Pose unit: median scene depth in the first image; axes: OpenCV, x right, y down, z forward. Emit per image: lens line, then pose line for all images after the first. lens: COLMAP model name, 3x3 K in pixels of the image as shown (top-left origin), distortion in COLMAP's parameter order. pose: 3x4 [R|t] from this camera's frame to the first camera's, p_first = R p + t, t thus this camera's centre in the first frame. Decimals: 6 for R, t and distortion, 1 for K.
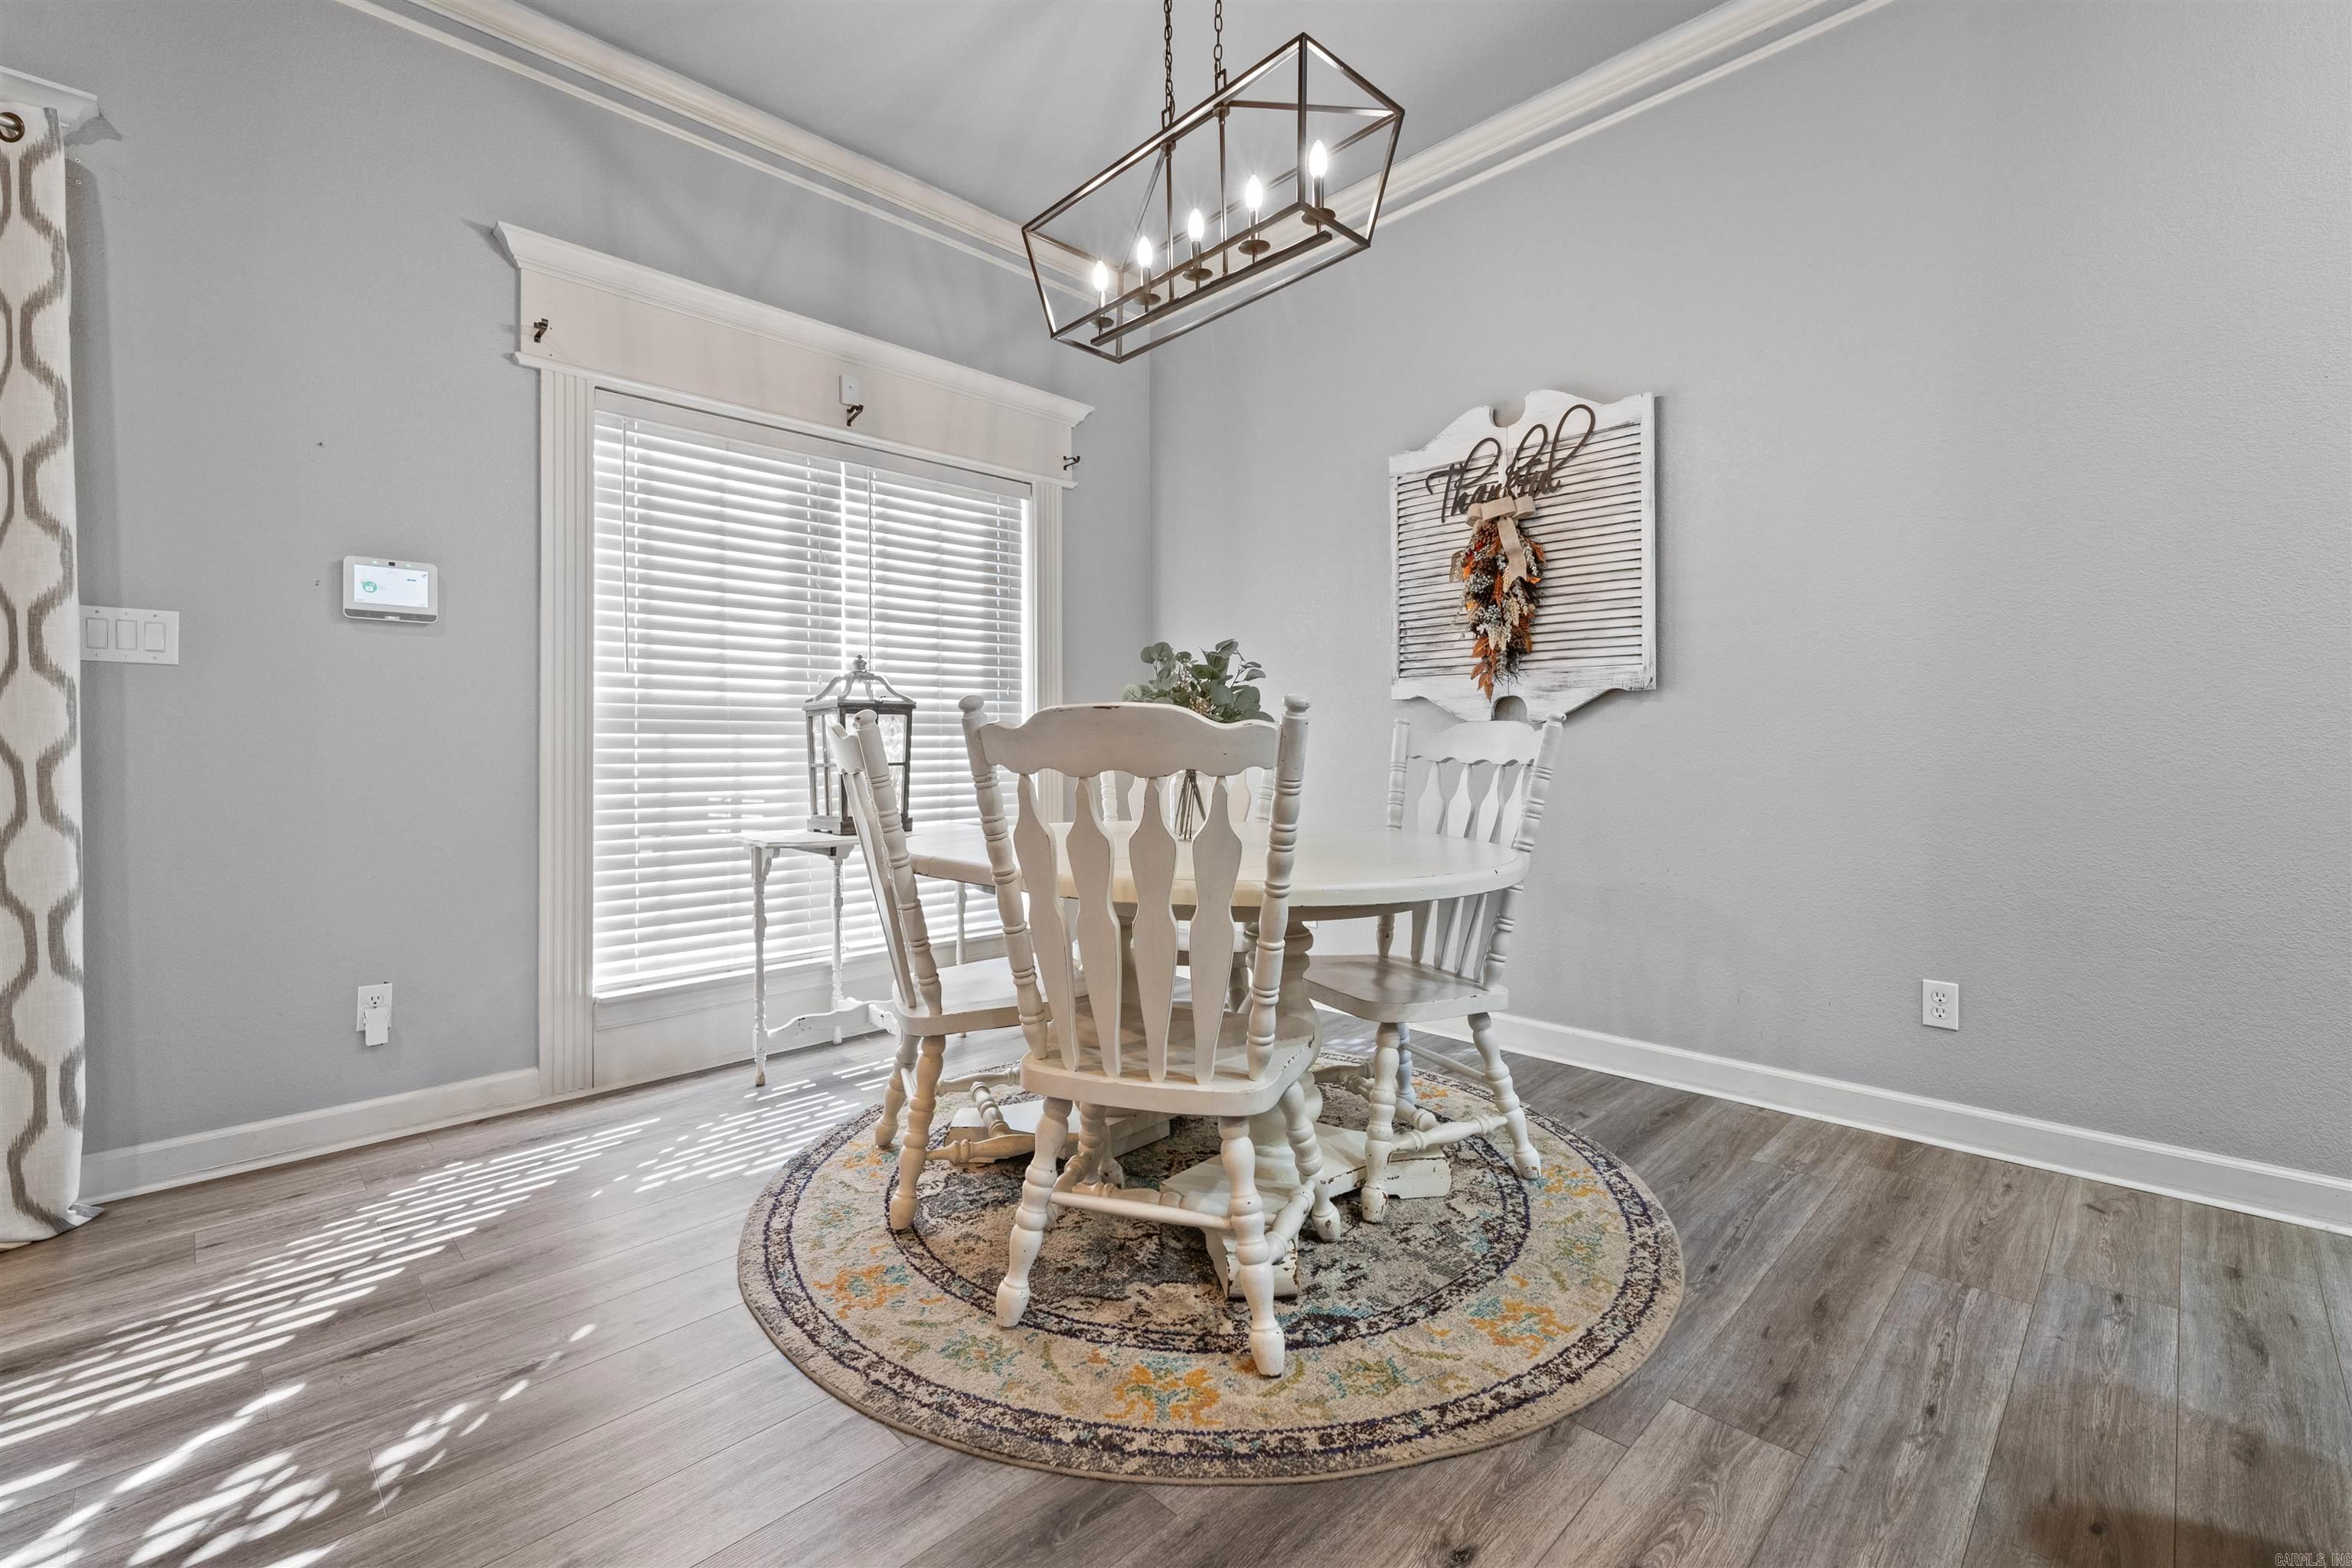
lens RADIAL K [[997.3, 0, 1173.8], [0, 997.3, 738.3], [0, 0, 1]] dist [0.021248, -0.011894]
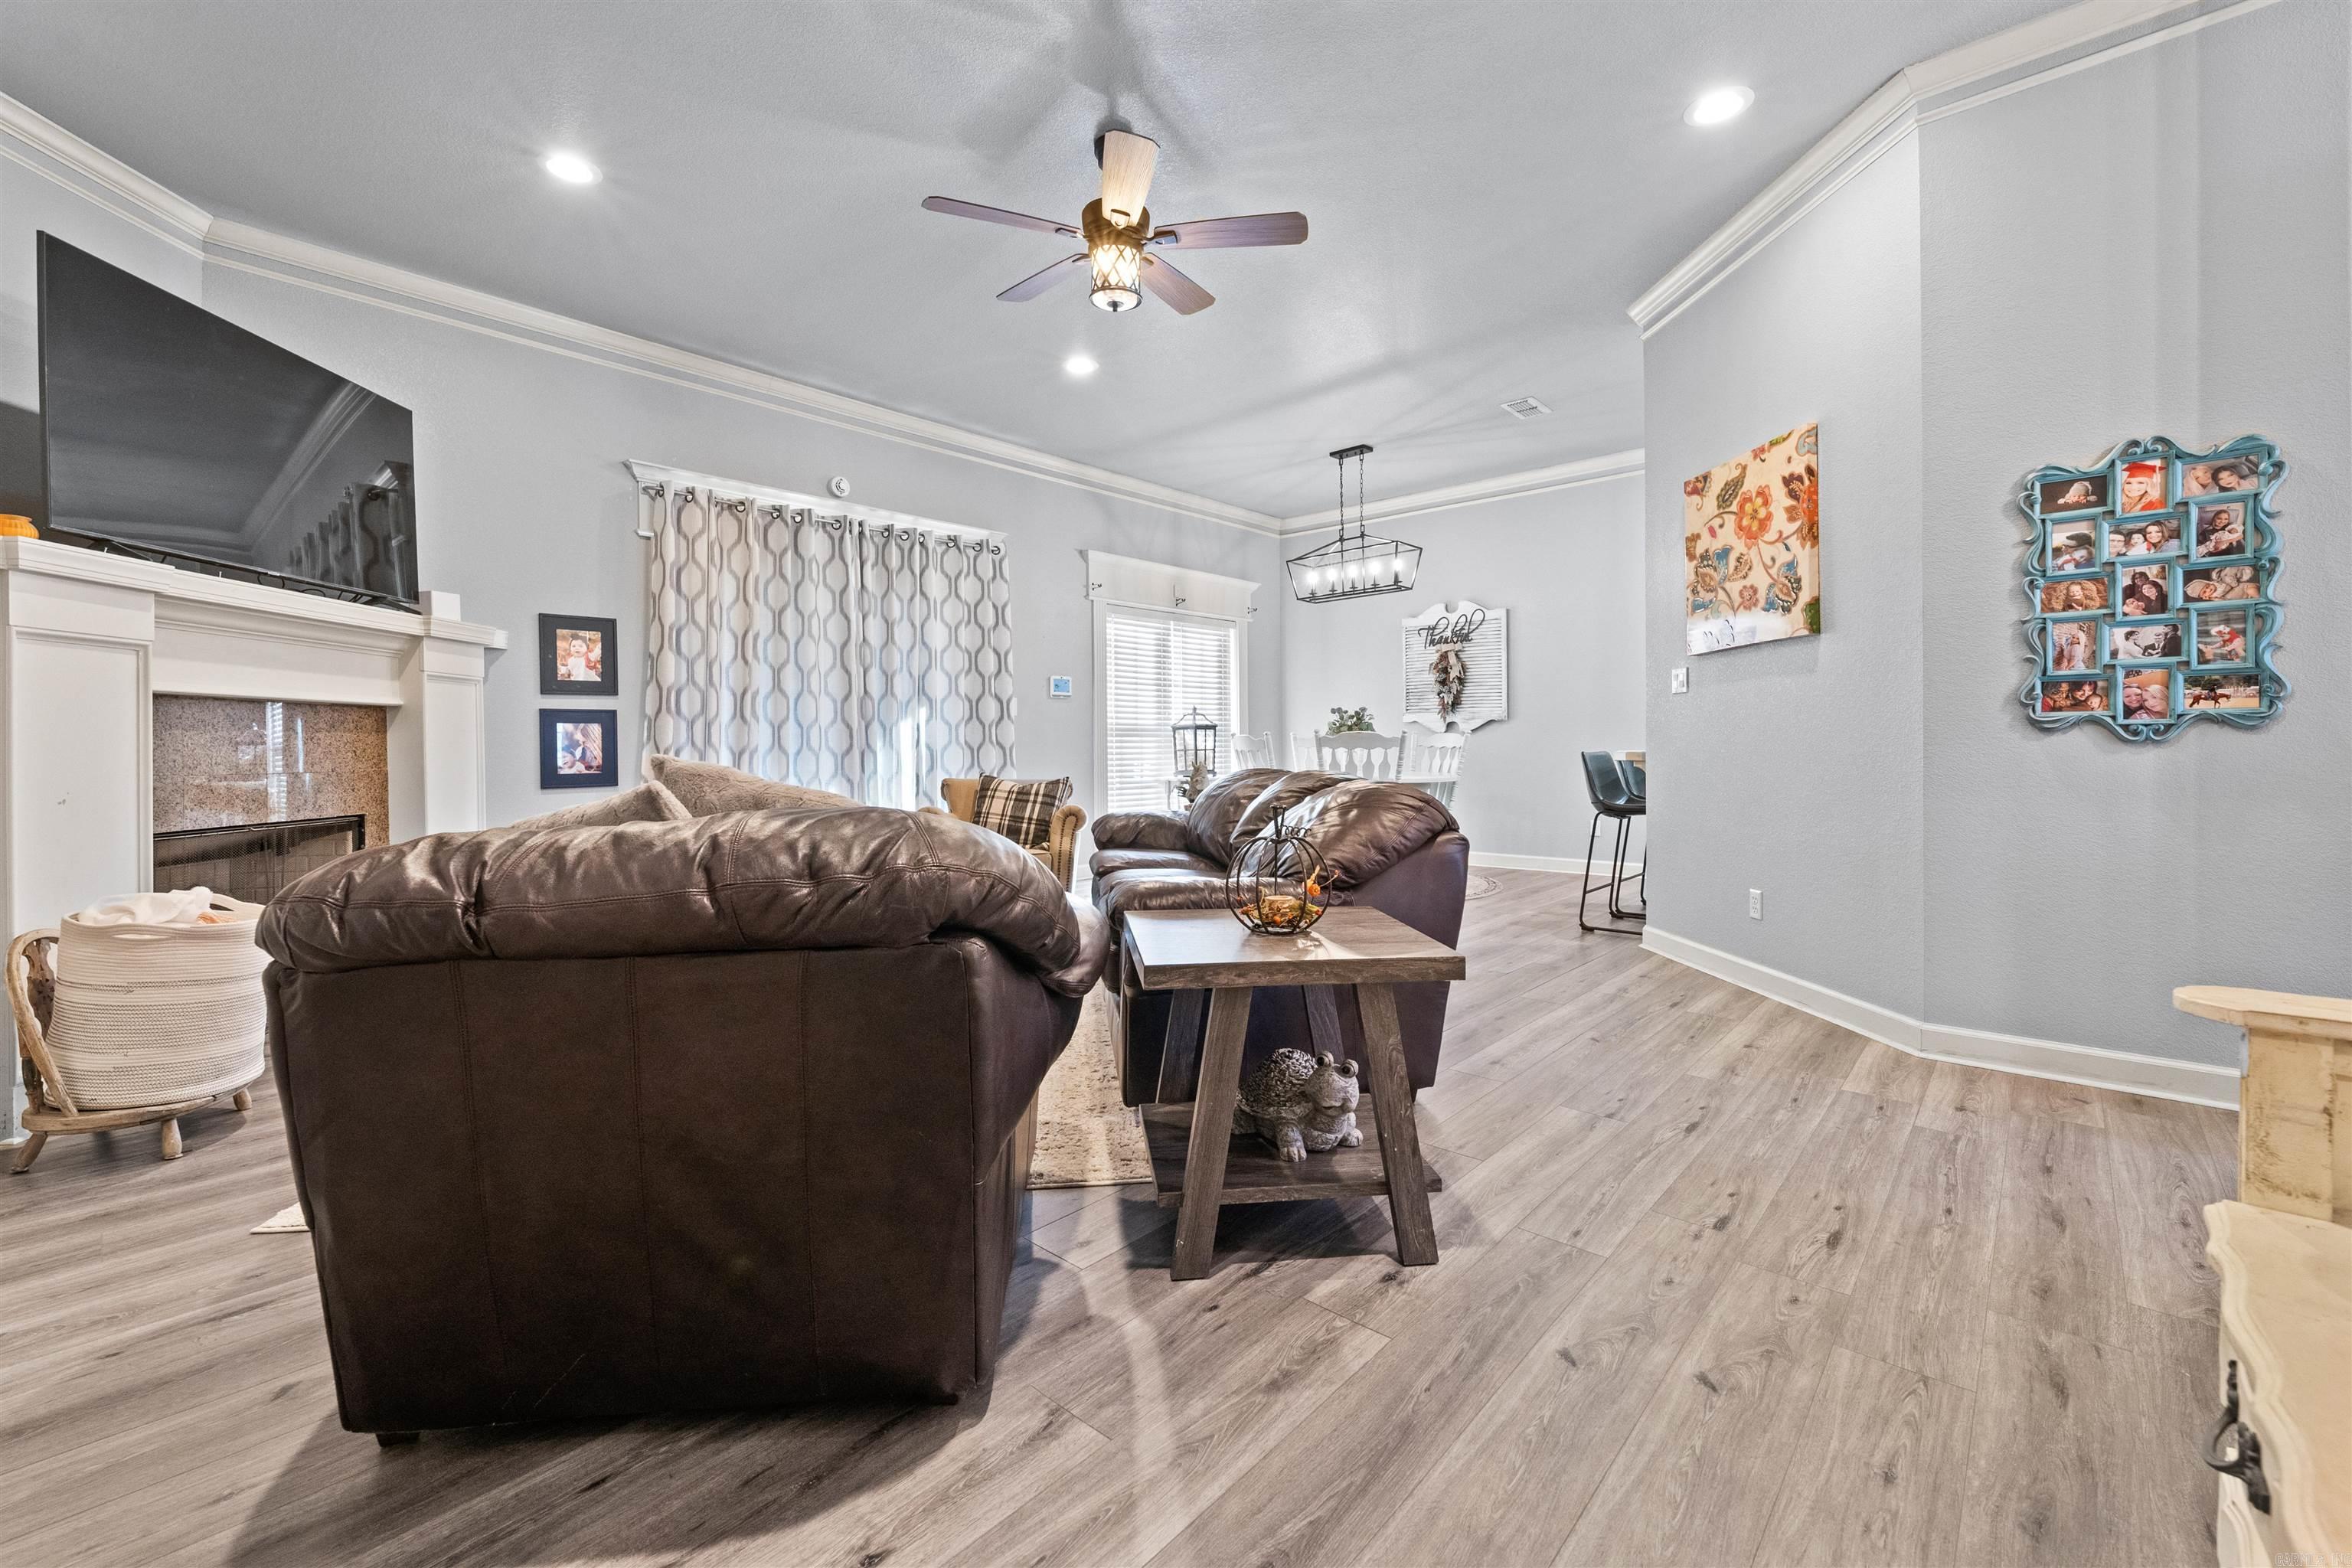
lens RADIAL K [[969.8, 0, 1172.2], [0, 969.8, 747.8], [0, 0, 1]] dist [0.003770, 0.000503]
pose [[0.998469, -0.001865, 0.055281, -0.541371], [0.001133, 0.999911, 0.013268, -0.011186], [-0.055300, -0.013185, 0.998383, -1.504541]]
